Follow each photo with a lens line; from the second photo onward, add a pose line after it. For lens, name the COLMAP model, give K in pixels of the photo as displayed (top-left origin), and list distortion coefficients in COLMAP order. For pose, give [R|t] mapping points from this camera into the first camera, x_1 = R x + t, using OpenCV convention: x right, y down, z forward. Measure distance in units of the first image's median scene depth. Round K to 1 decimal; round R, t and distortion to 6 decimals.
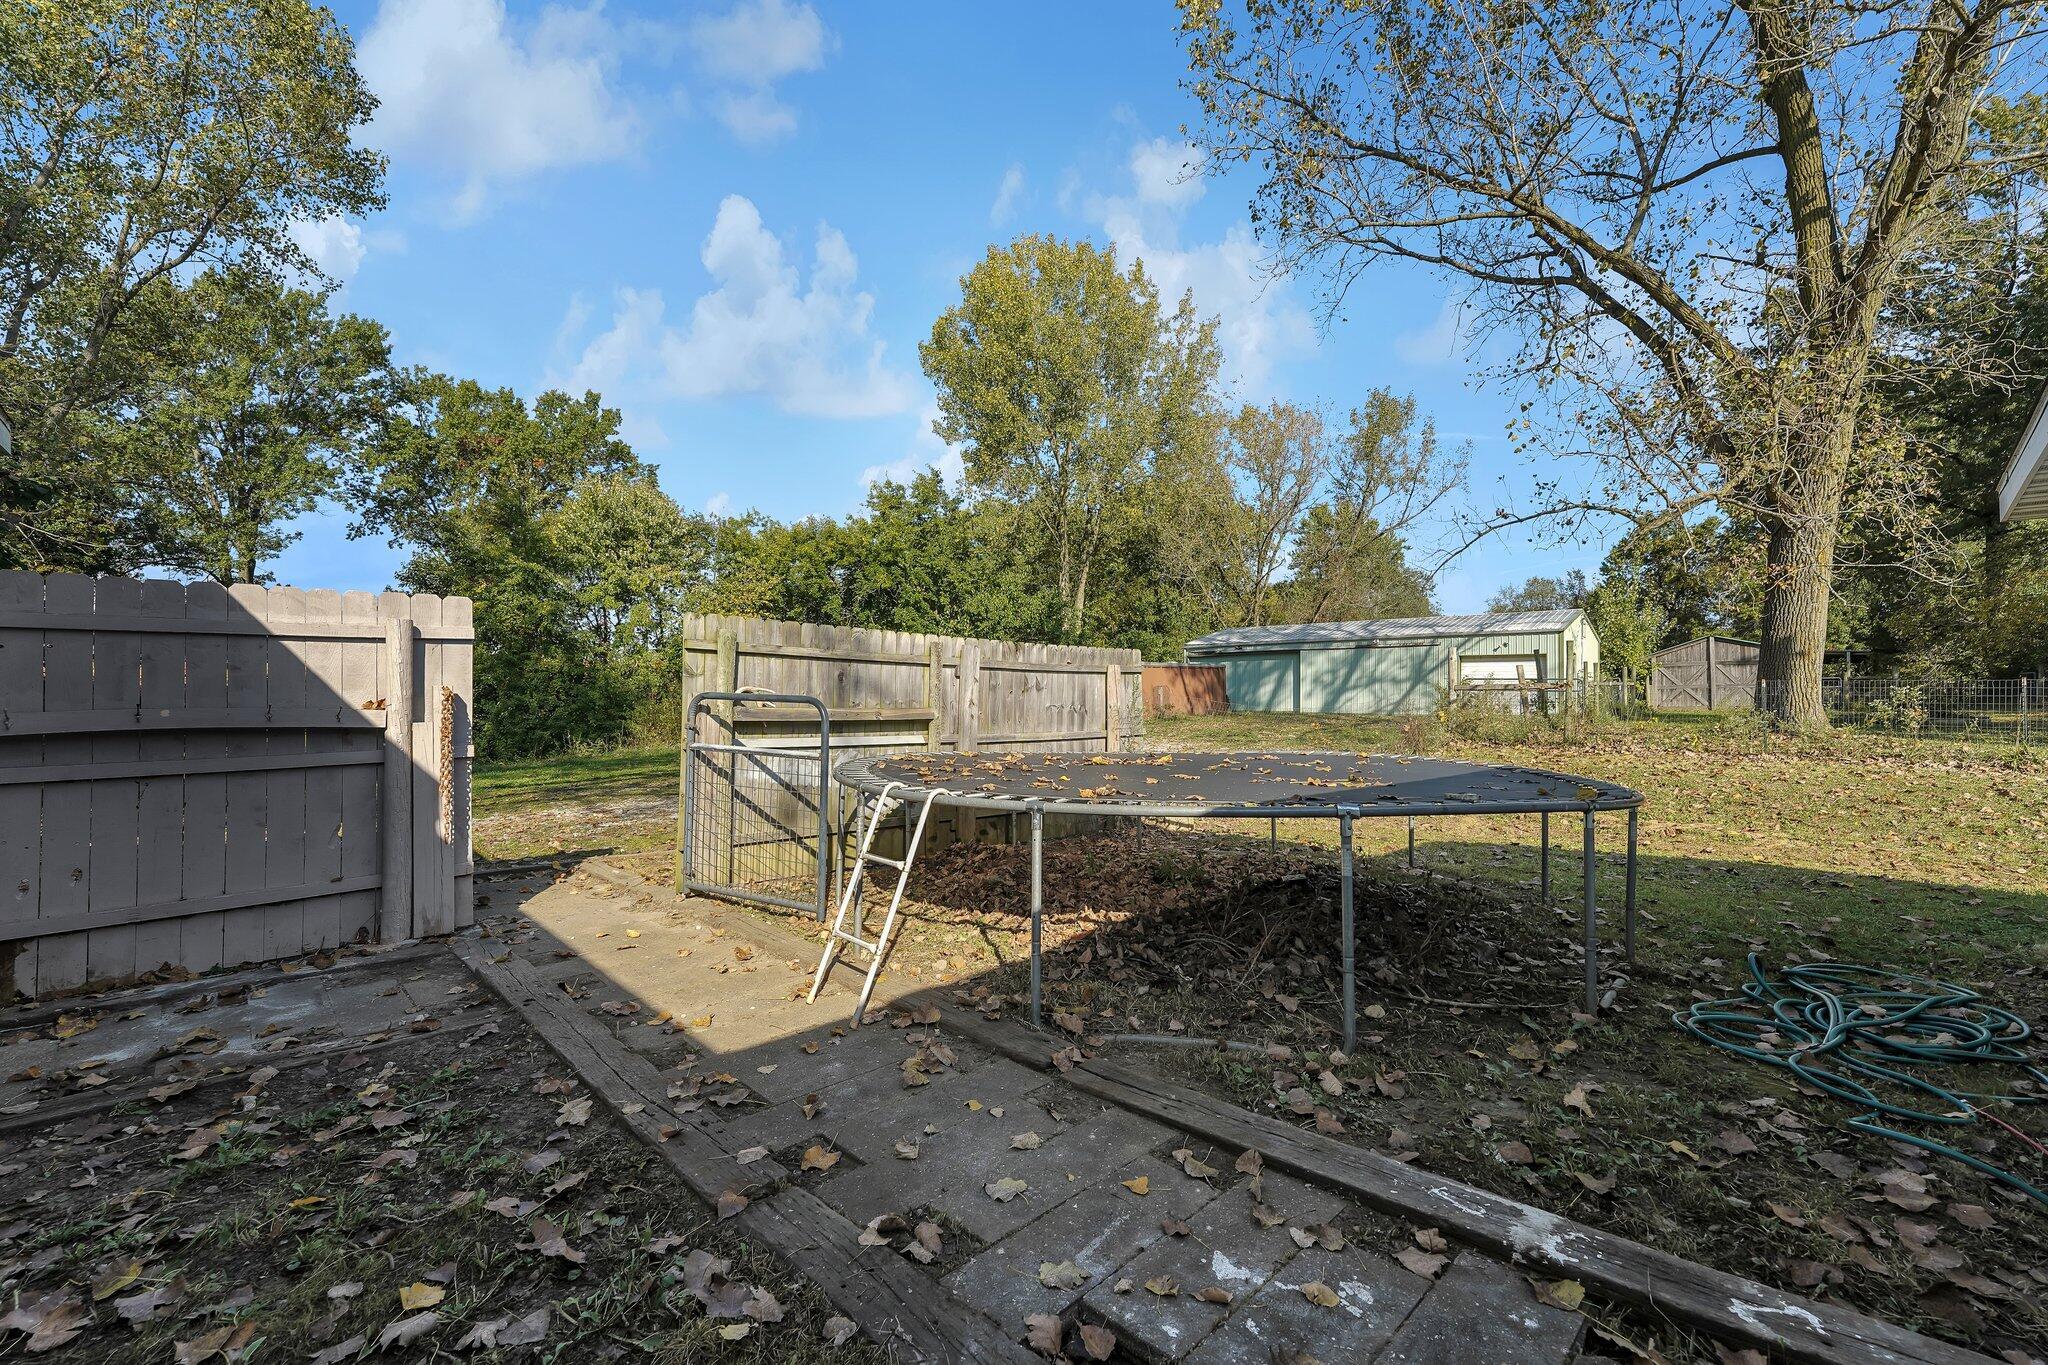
lens RADIAL K [[843.9, 0, 1016.9], [0, 843.9, 672.4], [0, 0, 1]] dist [0.003542, 0.001202]
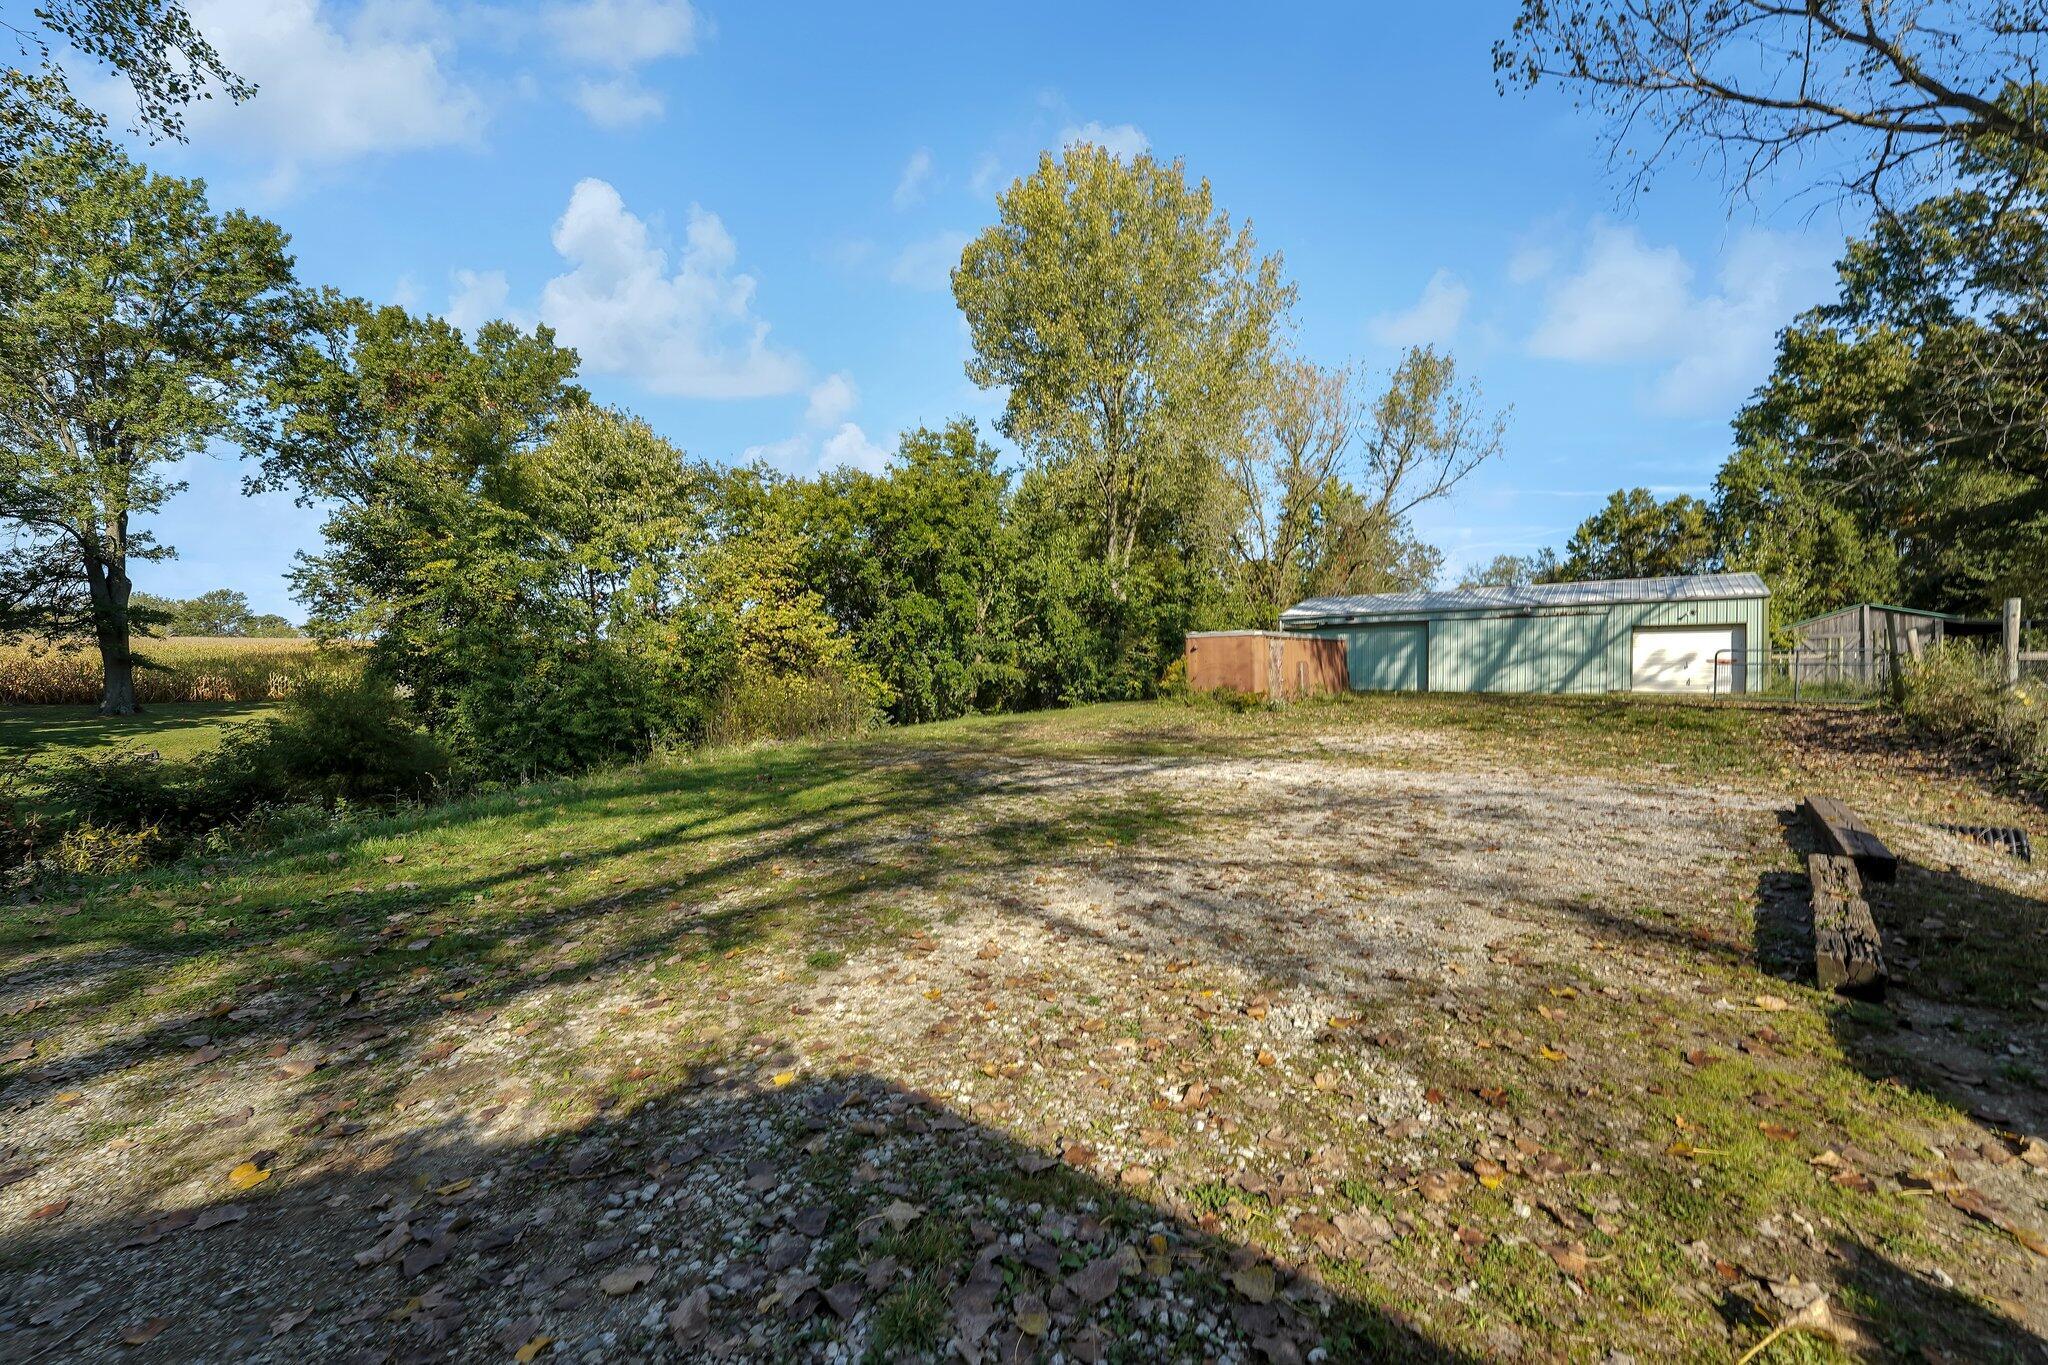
lens RADIAL K [[843.9, 0, 1039.7], [0, 843.9, 685.0], [0, 0, 1]] dist [0.003542, 0.001202]
pose [[0.996095, -0.007557, 0.087964, -0.103035], [0.004062, 0.999198, 0.039847, 0.002678], [-0.088194, -0.039334, 0.995326, 0.108521]]
